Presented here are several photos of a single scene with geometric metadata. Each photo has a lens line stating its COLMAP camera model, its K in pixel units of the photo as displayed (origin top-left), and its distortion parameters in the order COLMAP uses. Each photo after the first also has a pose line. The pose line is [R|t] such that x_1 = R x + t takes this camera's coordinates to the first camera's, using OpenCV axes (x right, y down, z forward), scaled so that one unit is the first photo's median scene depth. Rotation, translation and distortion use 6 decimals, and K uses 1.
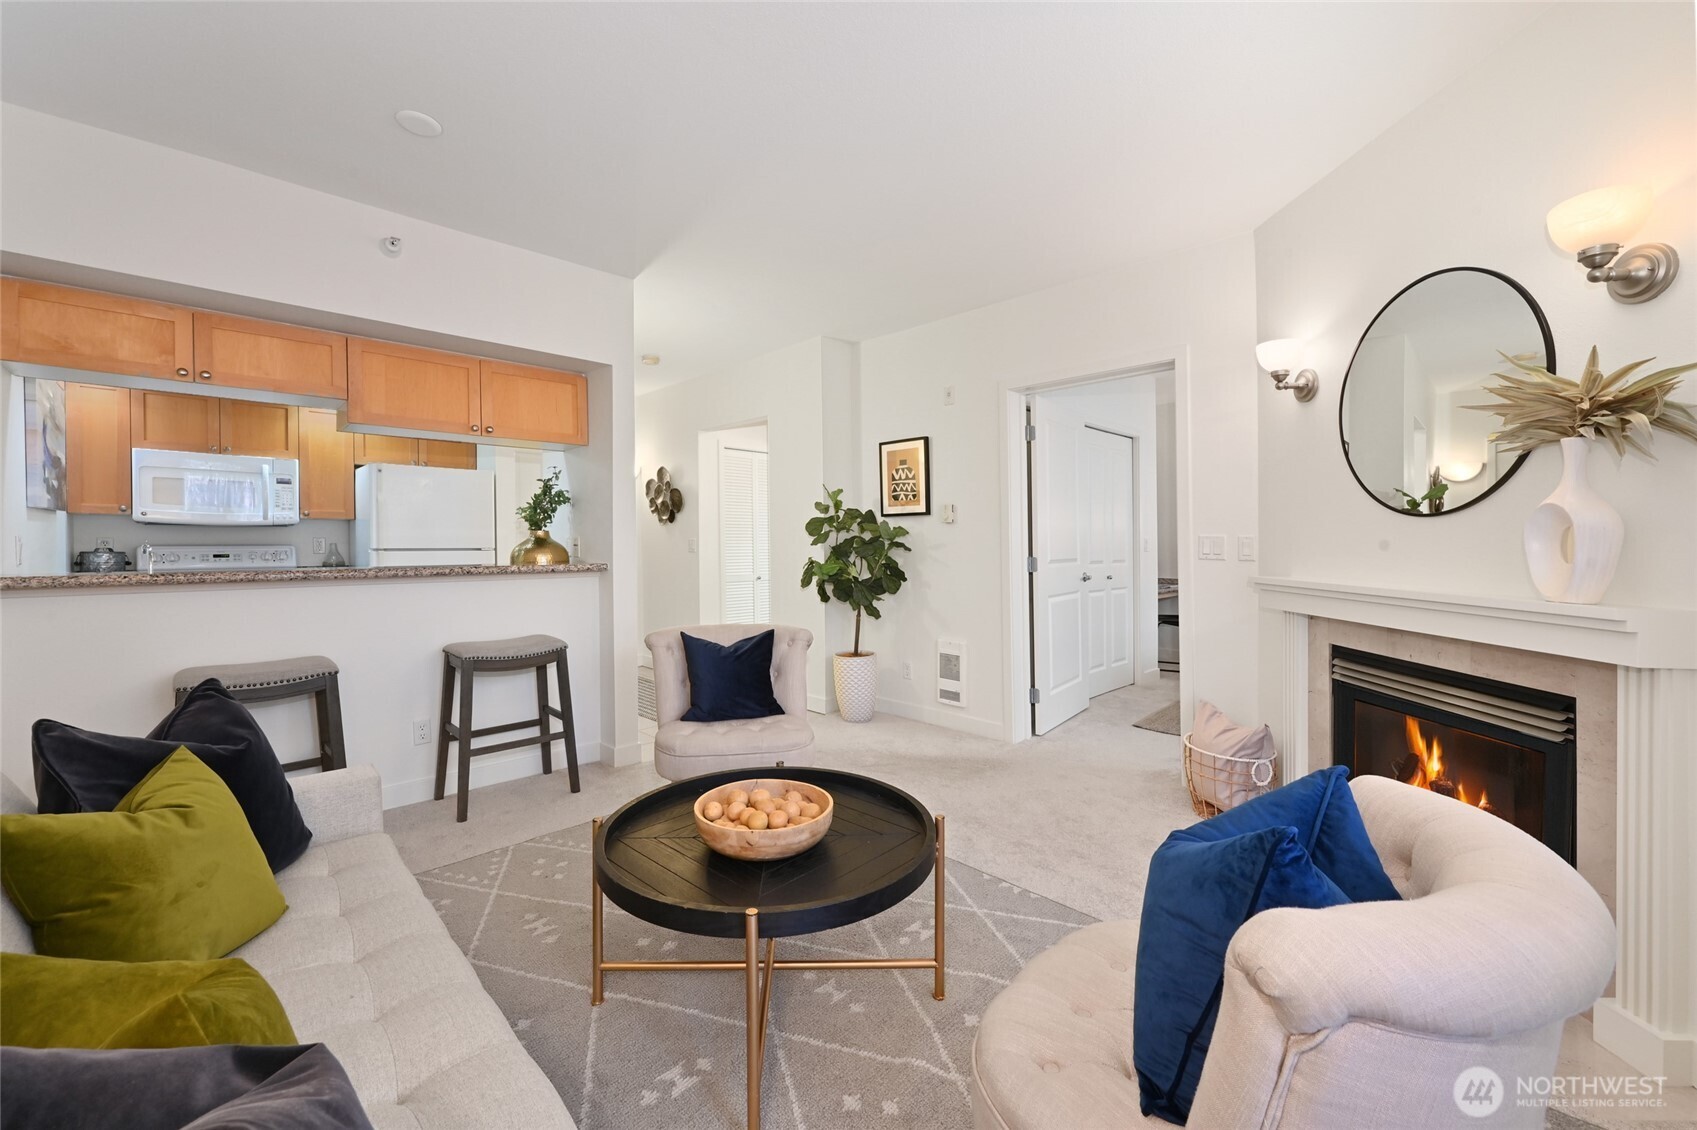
lens RADIAL K [[696.6, 0, 838.2], [0, 696.6, 539.2], [0, 0, 1]] dist [-0.002244, -0.000296]
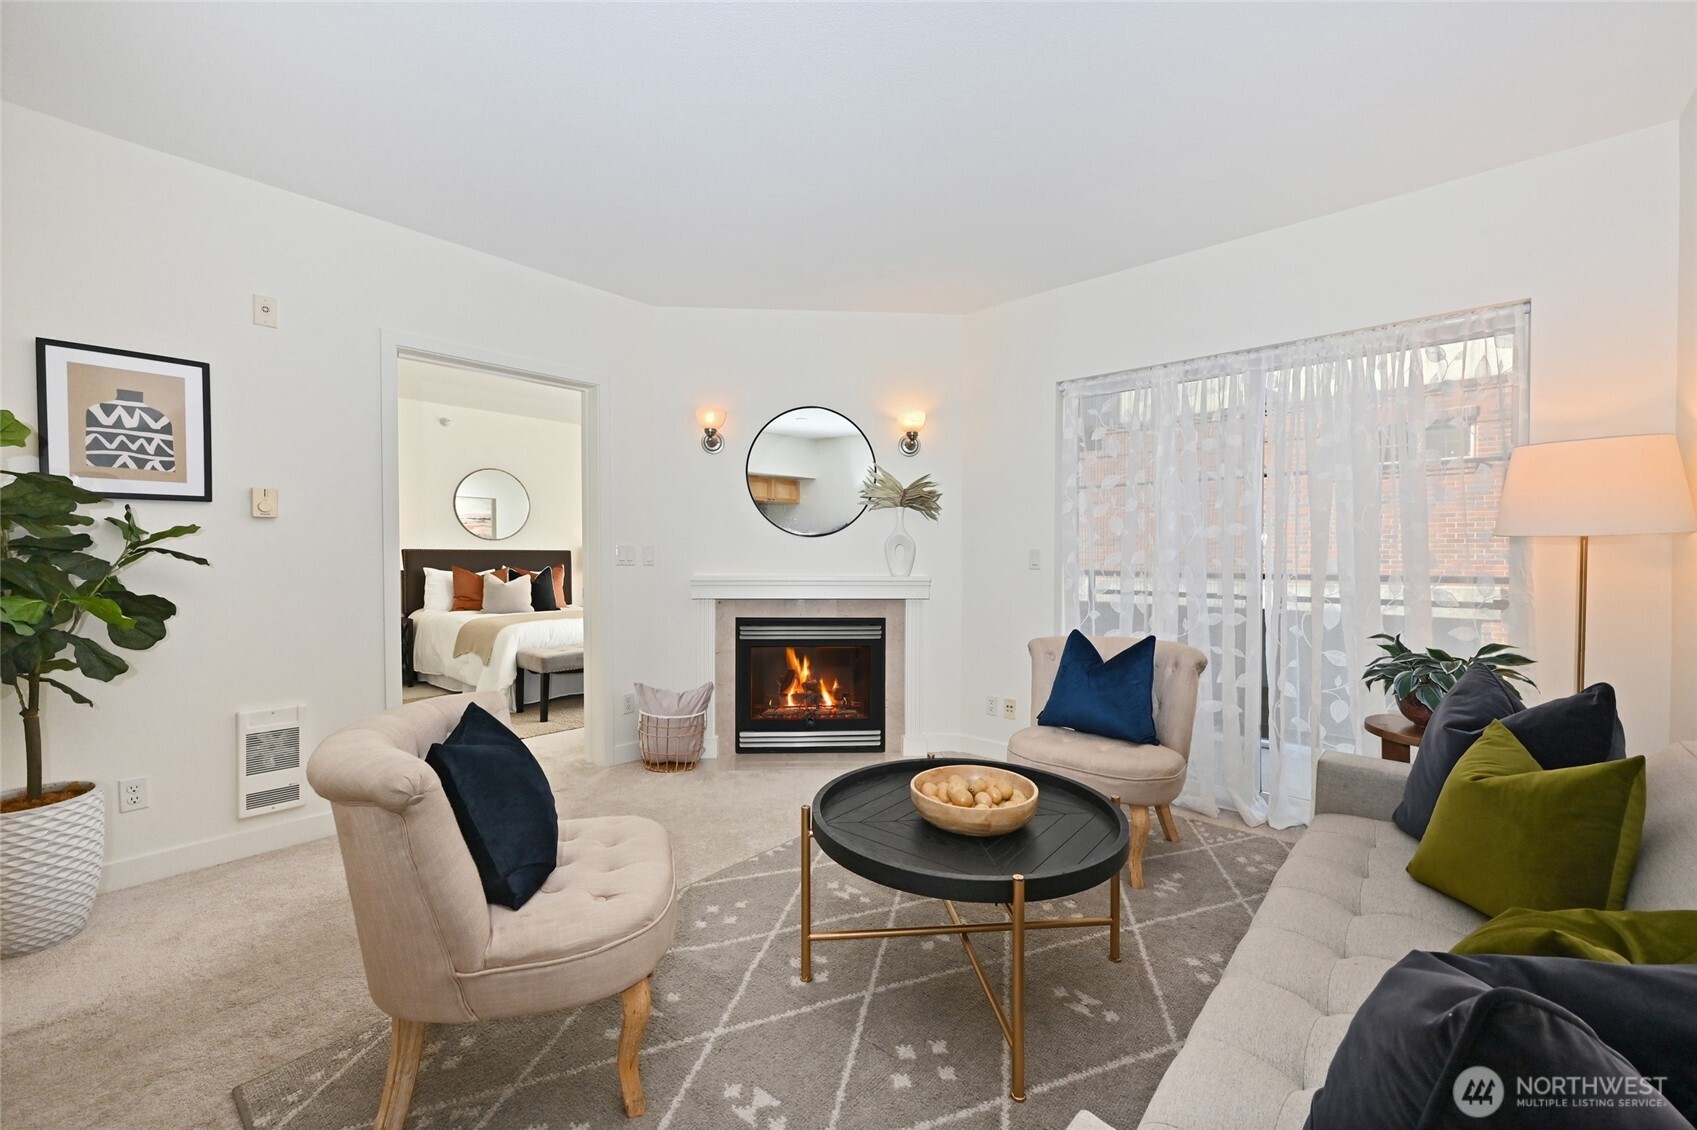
lens RADIAL K [[696.6, 0, 838.2], [0, 696.6, 539.2], [0, 0, 1]] dist [-0.002244, -0.000296]
pose [[-0.088494, 0.013355, 0.995987, -0.746665], [-0.006572, 0.999881, -0.013991, 0.001127], [-0.996055, -0.007783, -0.088396, 0.823769]]
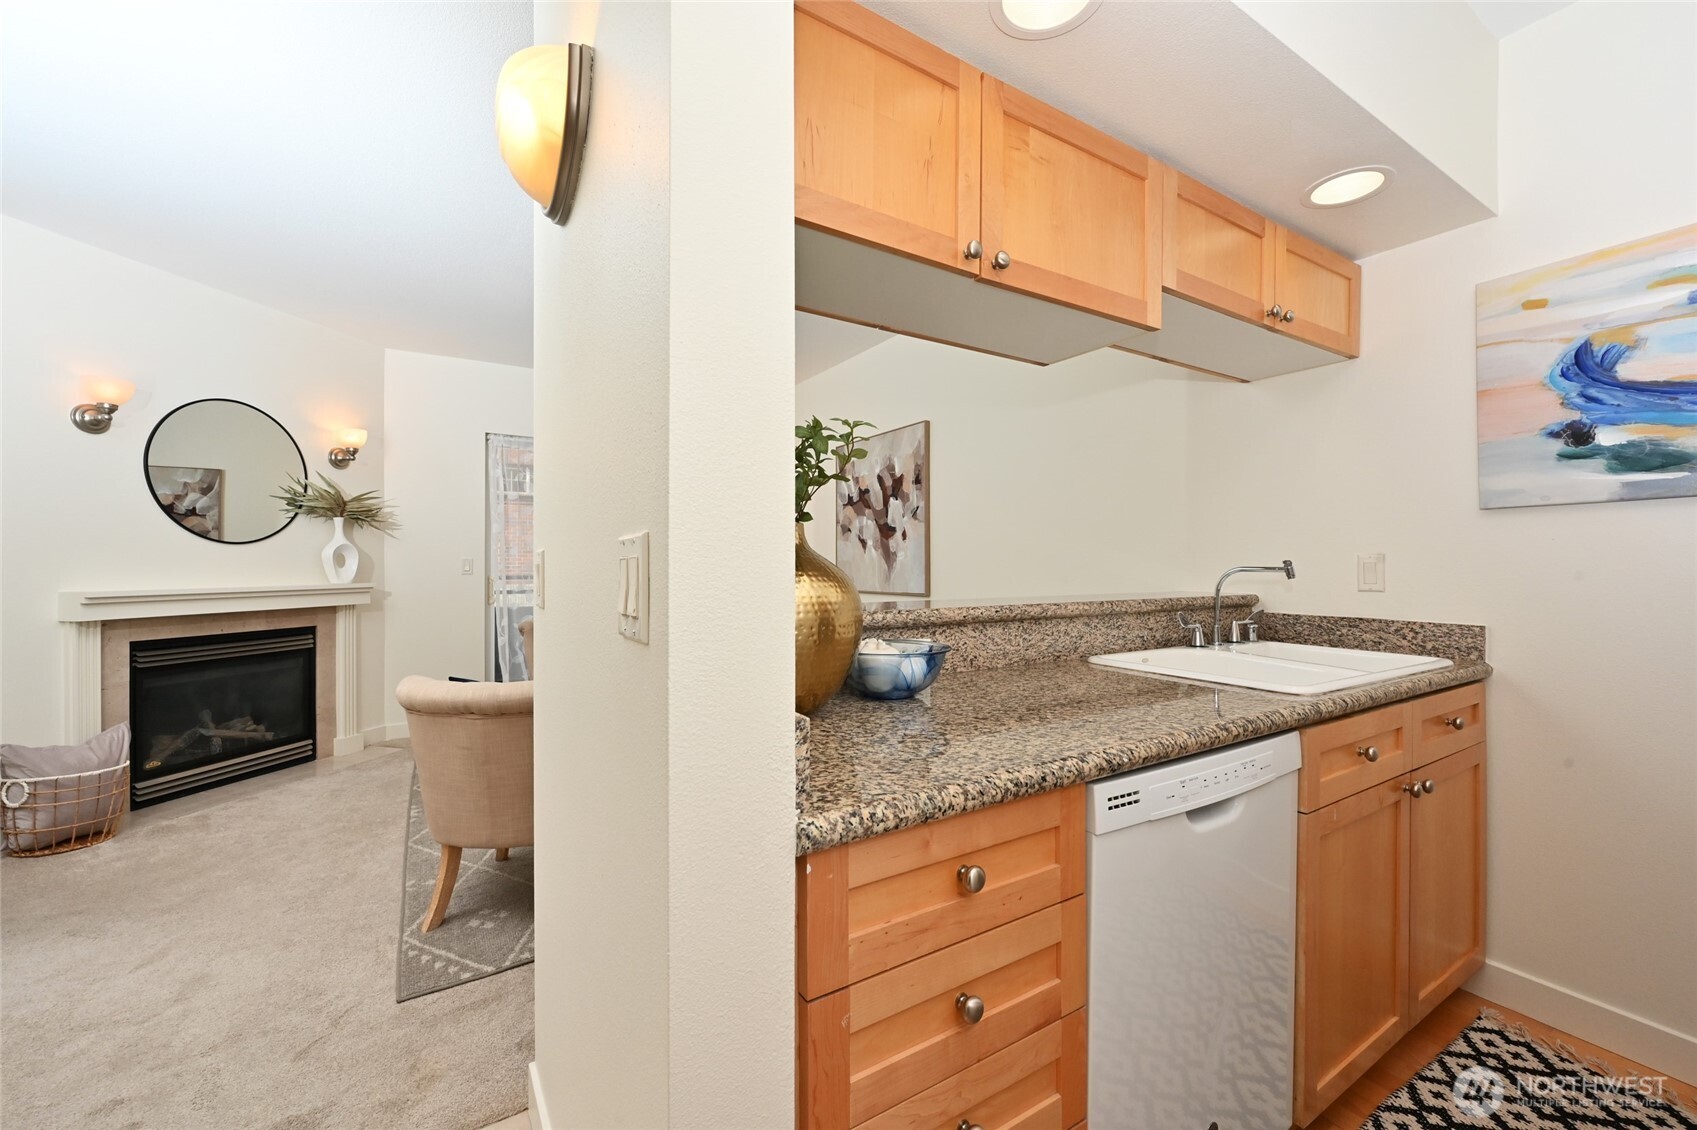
lens RADIAL K [[677.6, 0, 870.5], [0, 677.6, 533.3], [0, 0, 1]] dist [-0.001829, 0.000374]
pose [[-0.983112, 0.003406, 0.182973, -0.708756], [-0.005607, 0.998797, -0.048717, 0.011231], [-0.182918, -0.048920, -0.981910, 1.750729]]
